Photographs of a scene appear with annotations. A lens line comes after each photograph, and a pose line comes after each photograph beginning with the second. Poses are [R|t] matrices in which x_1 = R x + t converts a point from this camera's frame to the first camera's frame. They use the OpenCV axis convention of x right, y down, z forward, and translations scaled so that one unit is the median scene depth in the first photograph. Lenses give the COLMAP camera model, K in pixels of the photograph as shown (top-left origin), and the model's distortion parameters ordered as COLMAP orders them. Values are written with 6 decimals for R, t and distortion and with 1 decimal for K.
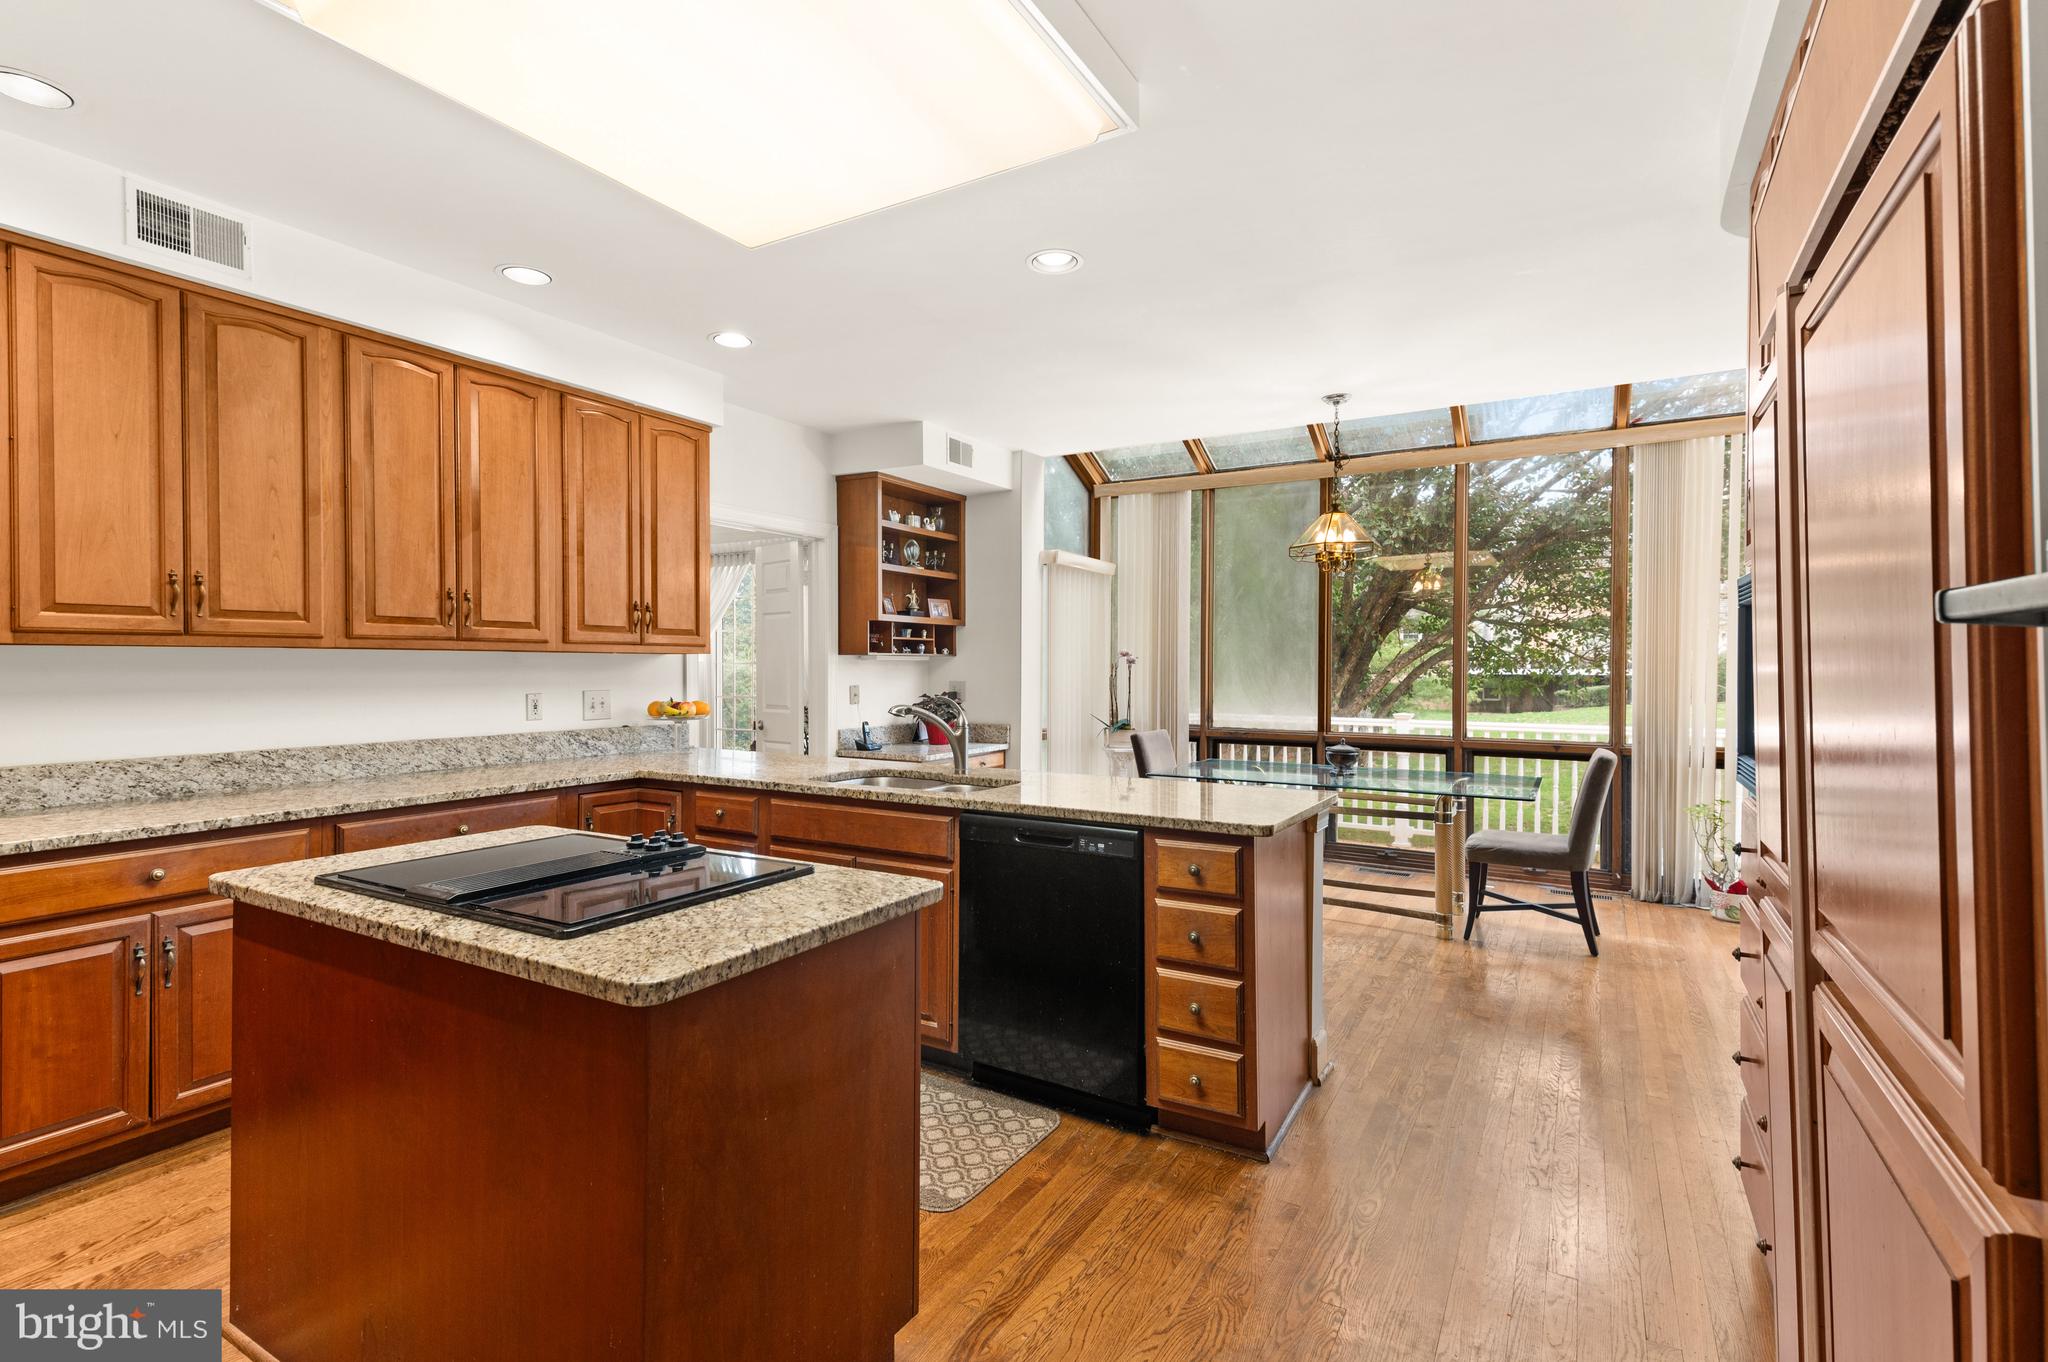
lens RADIAL K [[951.6, 0, 994.9], [0, 951.6, 664.3], [0, 0, 1]] dist [0.032015, -0.004985]
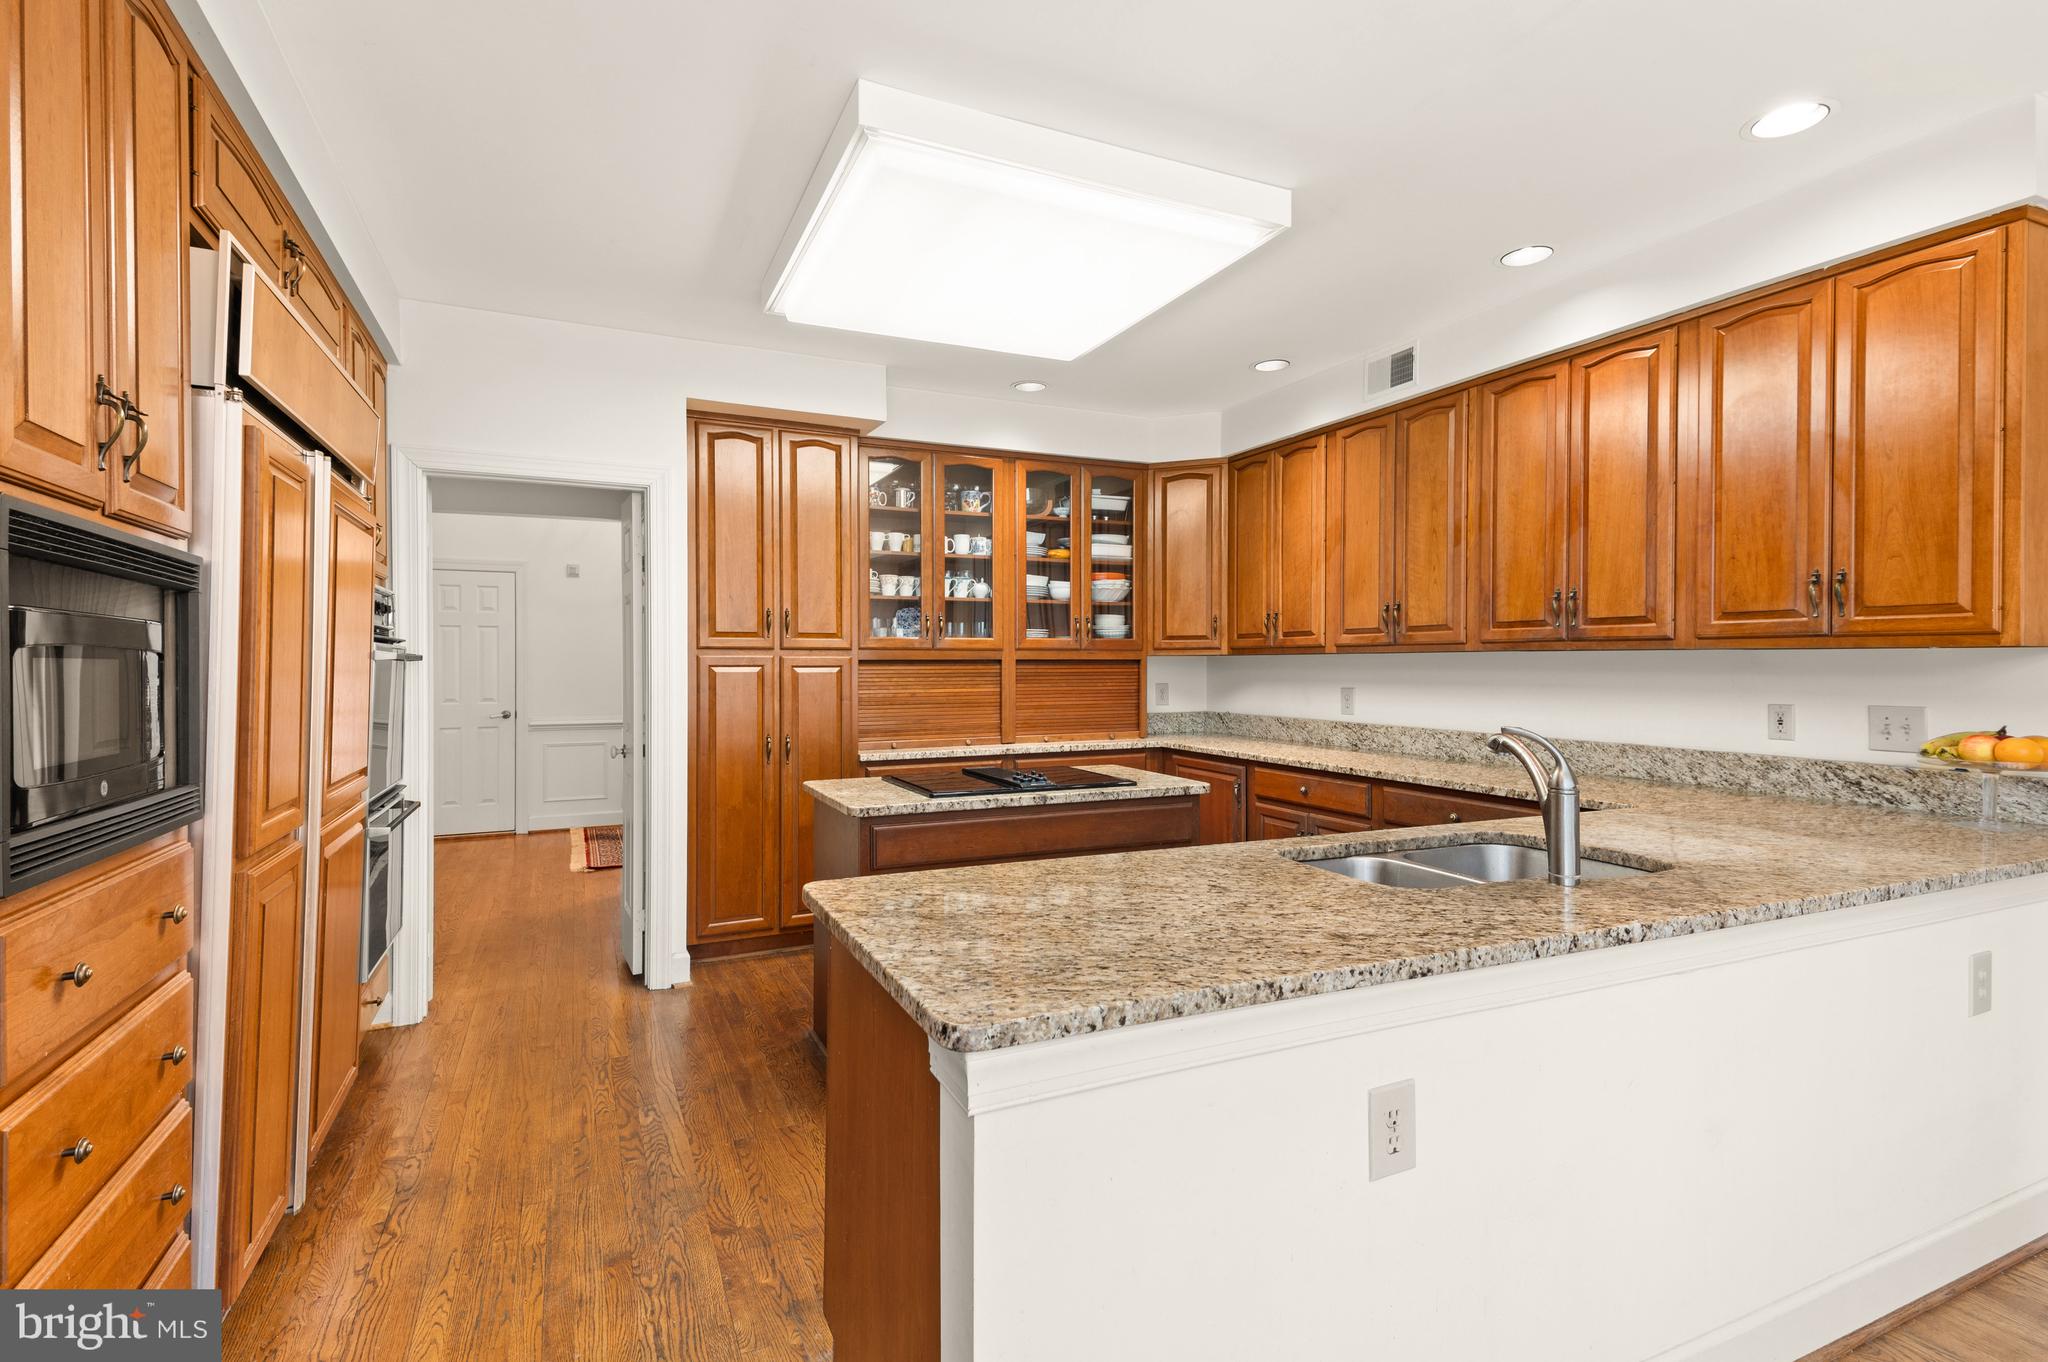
lens RADIAL K [[951.6, 0, 1005.4], [0, 951.6, 665.4], [0, 0, 1]] dist [0.032015, -0.004985]
pose [[-0.554473, 0.003259, -0.832195, 0.621537], [0.000768, 0.999994, 0.003404, -0.003950], [0.832201, 0.001248, -0.554473, 1.162442]]
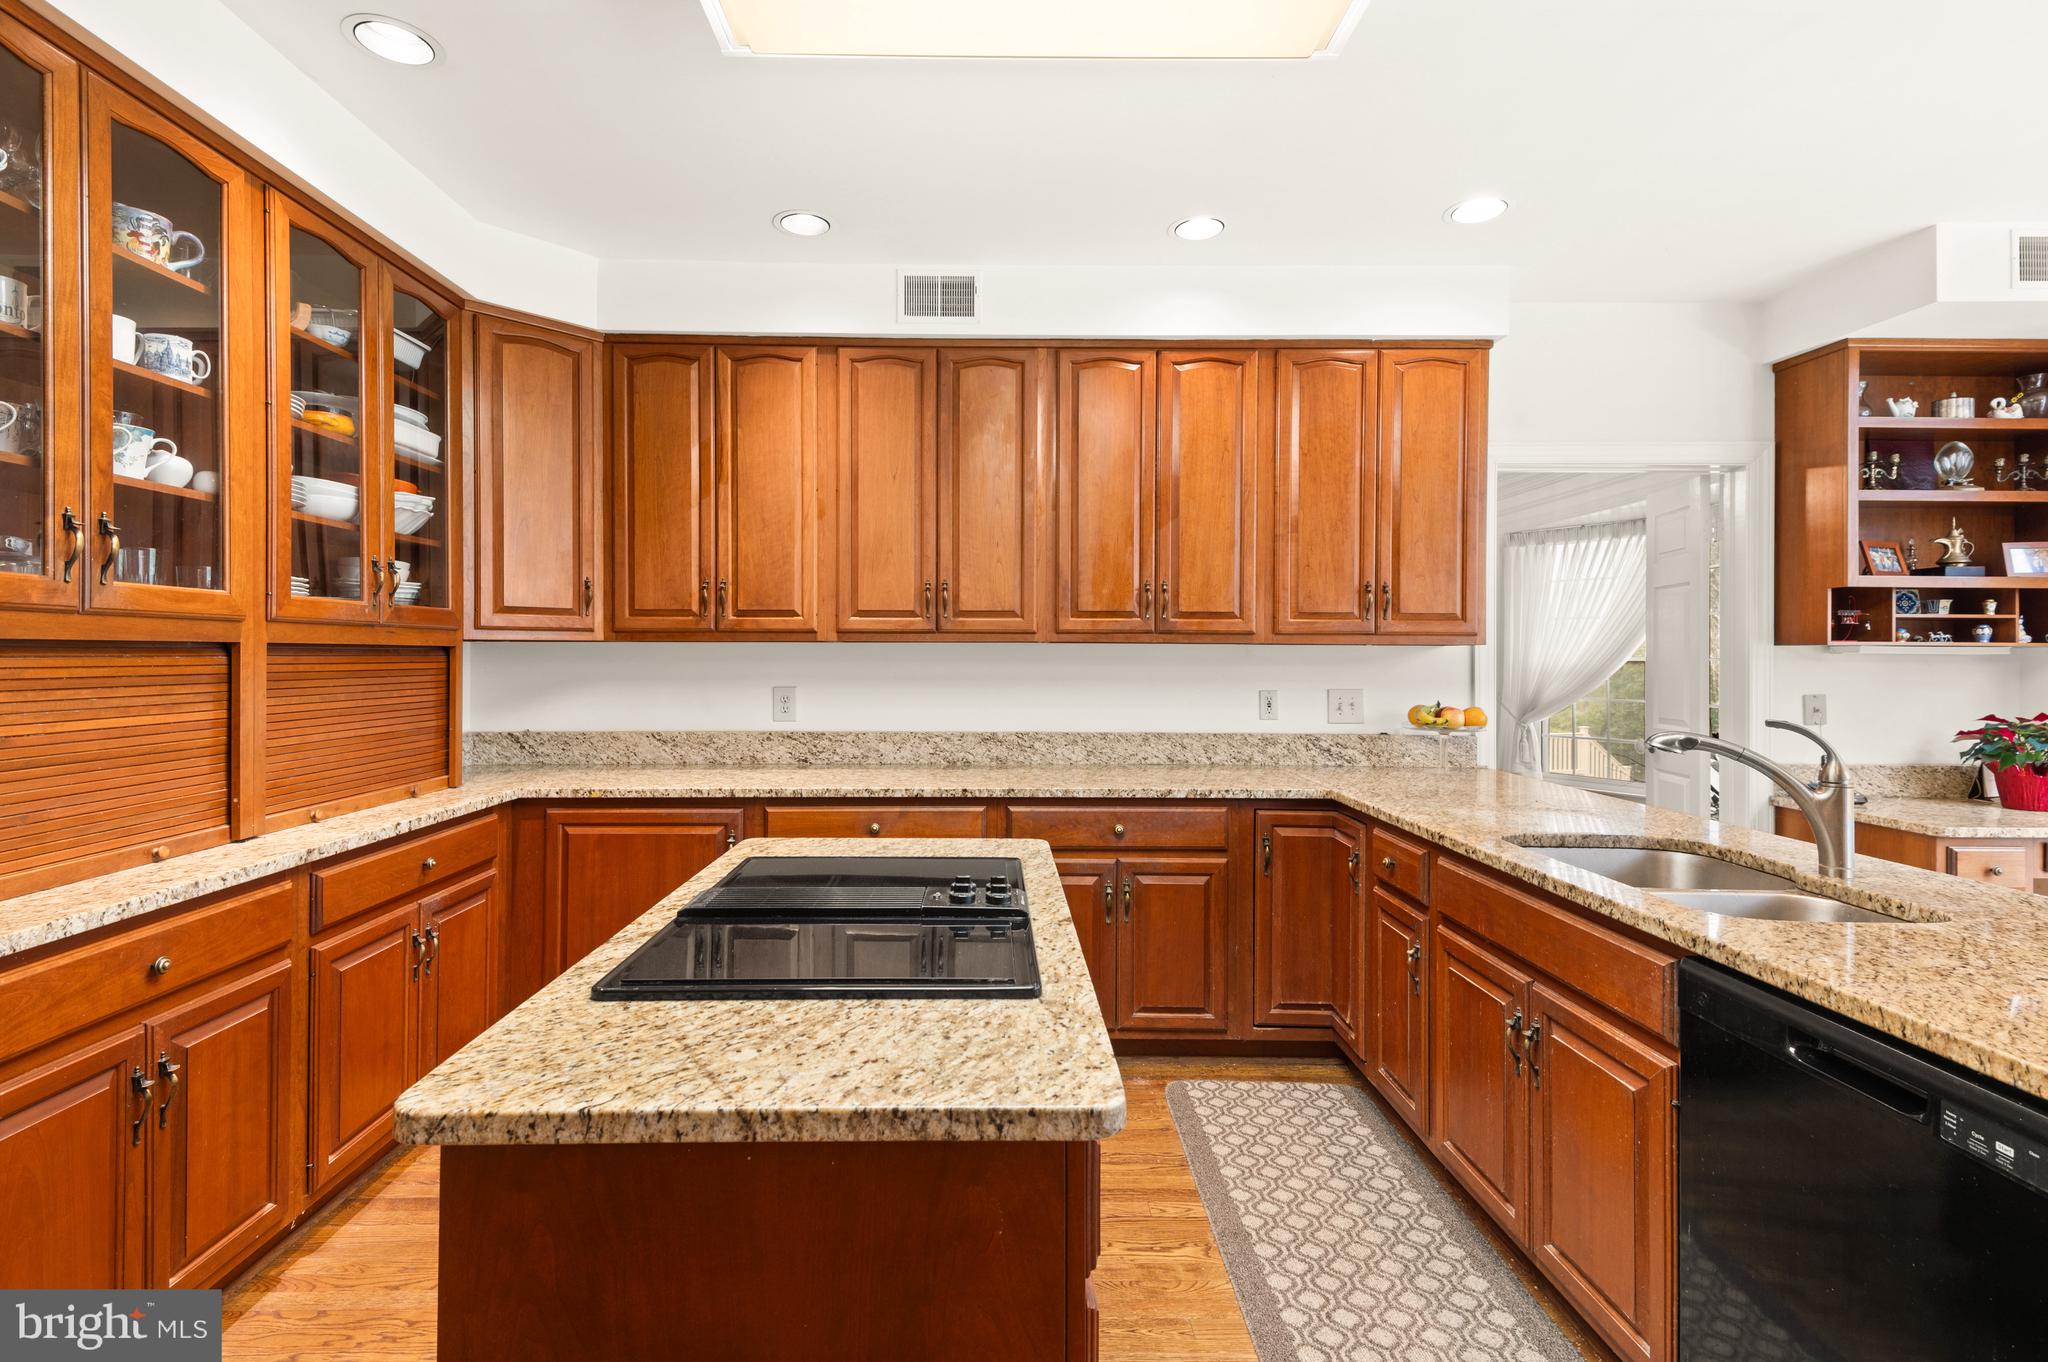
lens RADIAL K [[951.6, 0, 997.8], [0, 951.6, 656.0], [0, 0, 1]] dist [0.032015, -0.004985]
pose [[0.535911, 0.002299, -0.844271, 0.184167], [-0.004144, 0.999991, 0.000093, -0.001347], [0.844264, 0.003449, 0.535916, 0.379757]]
